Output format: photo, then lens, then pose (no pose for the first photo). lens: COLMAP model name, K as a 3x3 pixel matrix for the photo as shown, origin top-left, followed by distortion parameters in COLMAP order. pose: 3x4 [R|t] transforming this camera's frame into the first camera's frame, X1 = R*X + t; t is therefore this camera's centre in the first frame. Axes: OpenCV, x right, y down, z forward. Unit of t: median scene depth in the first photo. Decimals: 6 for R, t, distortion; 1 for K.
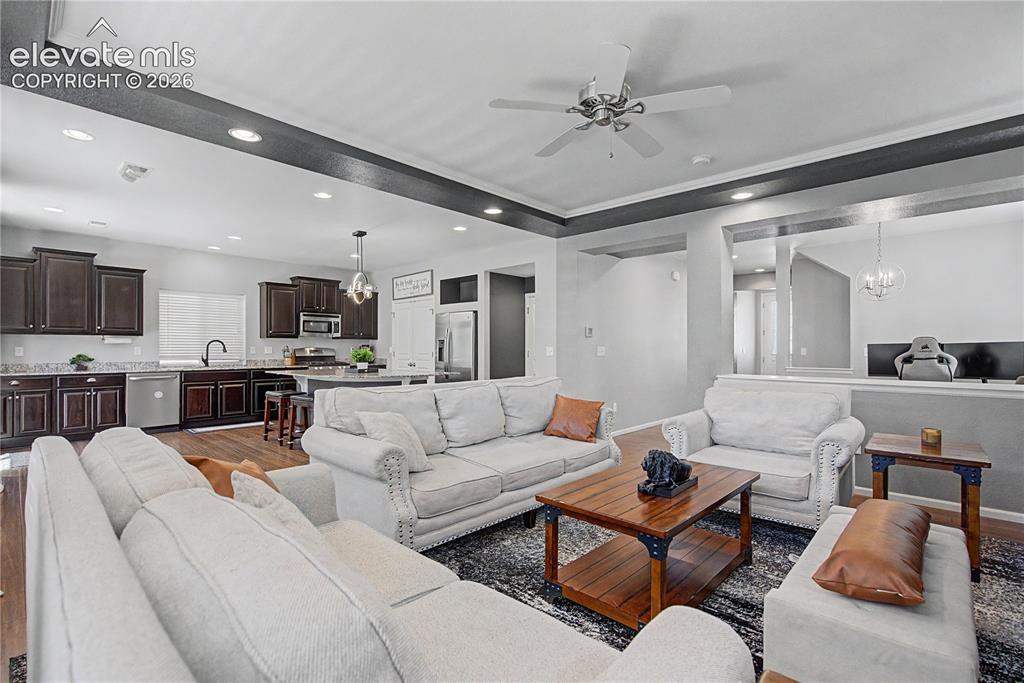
lens RADIAL K [[471.2, 0, 510.5], [0, 471.2, 343.1], [0, 0, 1]] dist [-0.004563, 0.000423]
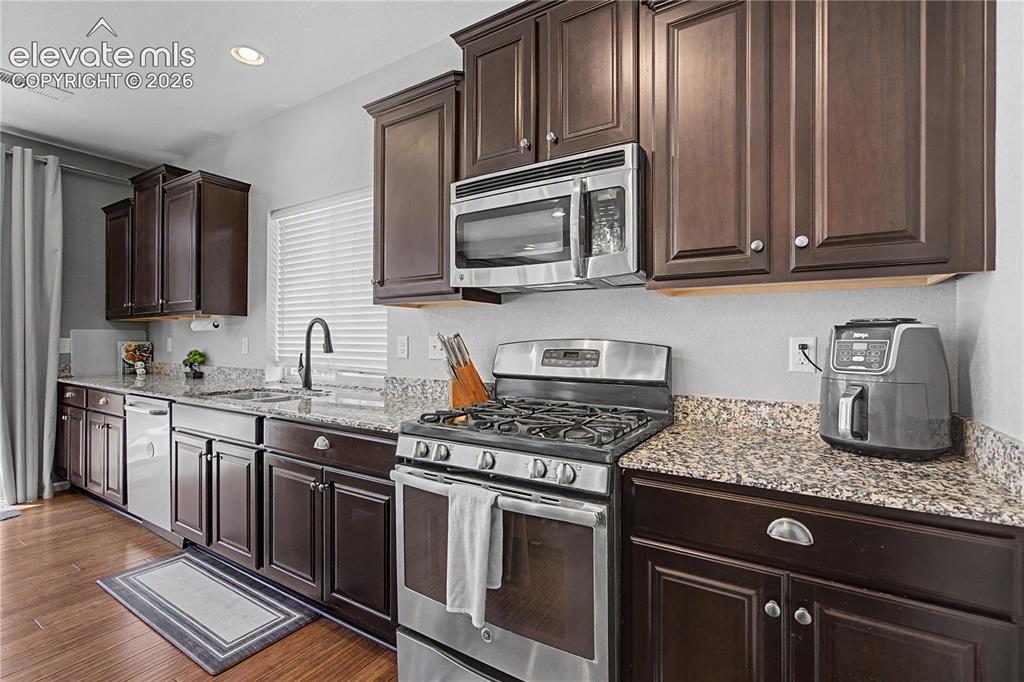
lens RADIAL K [[471.2, 0, 510.0], [0, 471.2, 338.8], [0, 0, 1]] dist [-0.004563, 0.000423]
pose [[0.185883, 0.002608, -0.982568, -0.220279], [0.002431, 0.999992, 0.003114, 0.007283], [0.982569, -0.002967, 0.185875, 0.982539]]
